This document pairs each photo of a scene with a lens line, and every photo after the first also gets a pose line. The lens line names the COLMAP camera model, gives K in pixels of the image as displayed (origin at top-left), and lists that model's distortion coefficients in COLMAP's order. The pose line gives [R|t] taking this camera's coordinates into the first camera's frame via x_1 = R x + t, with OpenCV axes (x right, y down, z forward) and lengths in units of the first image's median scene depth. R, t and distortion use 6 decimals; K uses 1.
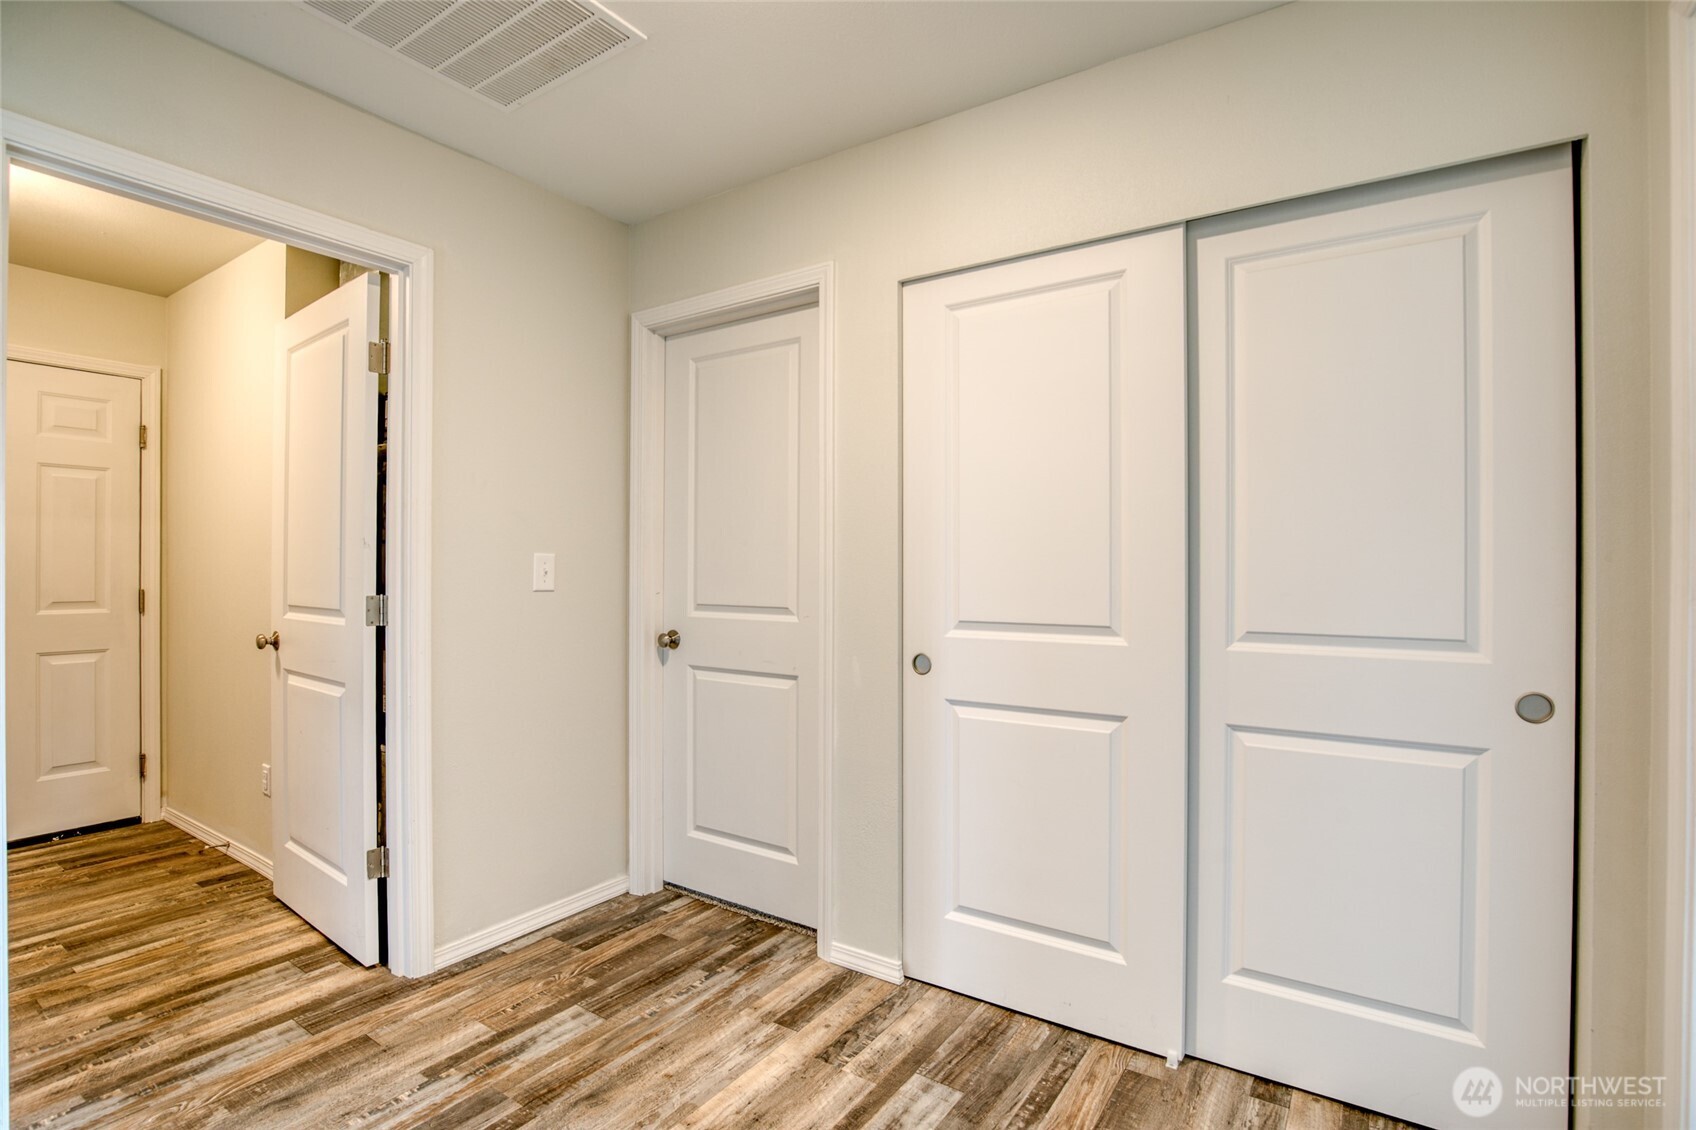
lens RADIAL K [[810.3, 0, 905.4], [0, 810.3, 574.4], [0, 0, 1]] dist [-0.032054, 0.004696]
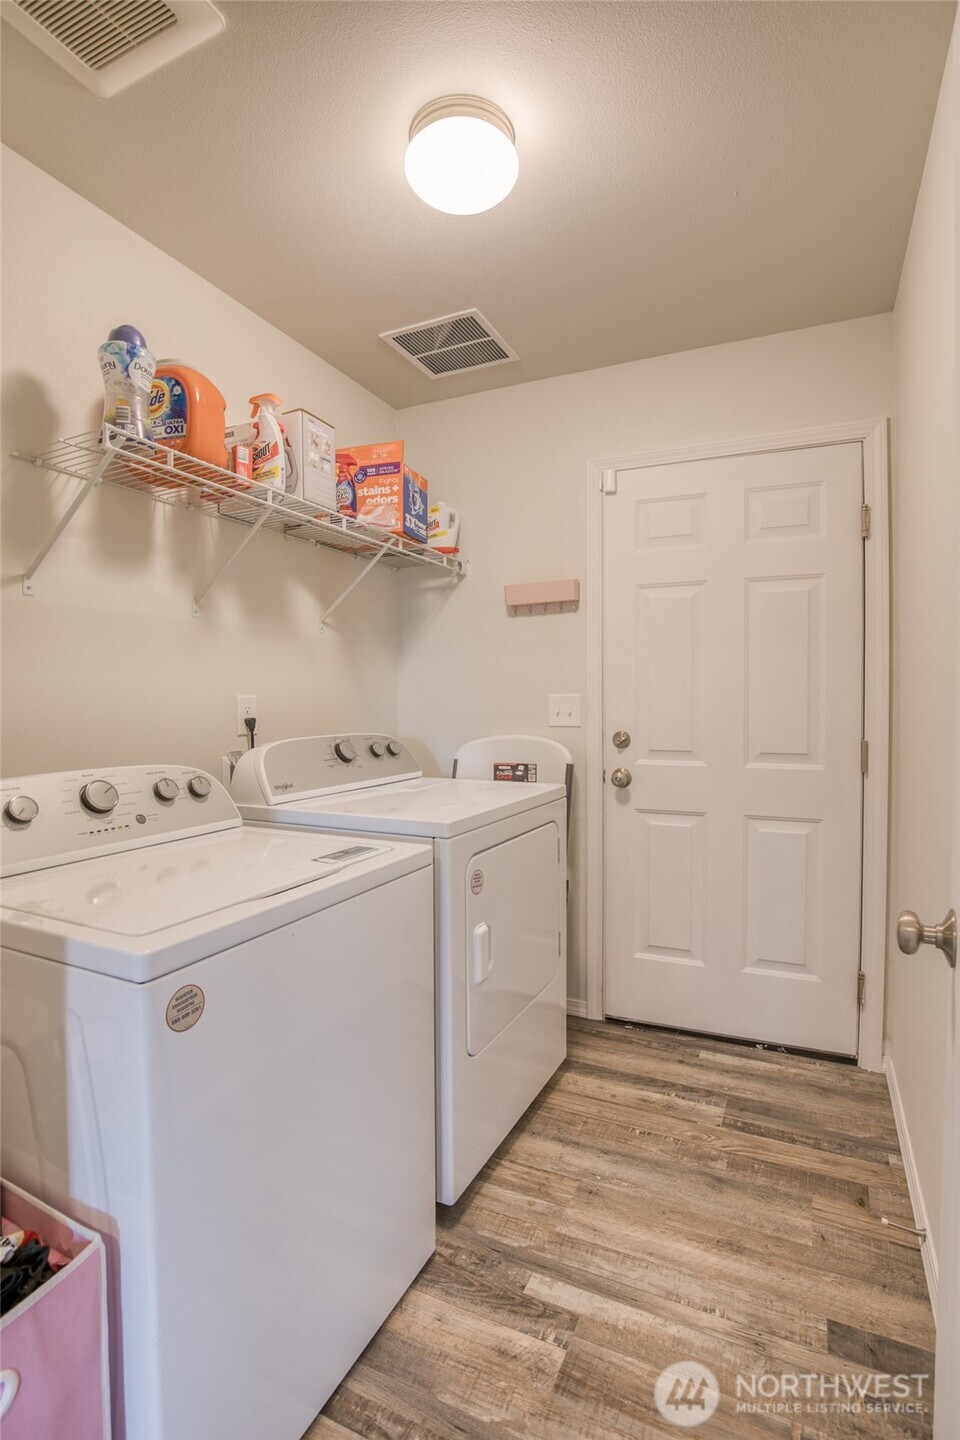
lens RADIAL K [[688.0, 0, 411.6], [0, 688.0, 710.0], [0, 0, 1]] dist [-0.032054, 0.004696]
pose [[0.057166, 0.009562, -0.998319, -0.593945], [-0.008229, 0.999925, 0.009106, -0.016348], [0.998331, 0.007694, 0.057241, 0.861611]]
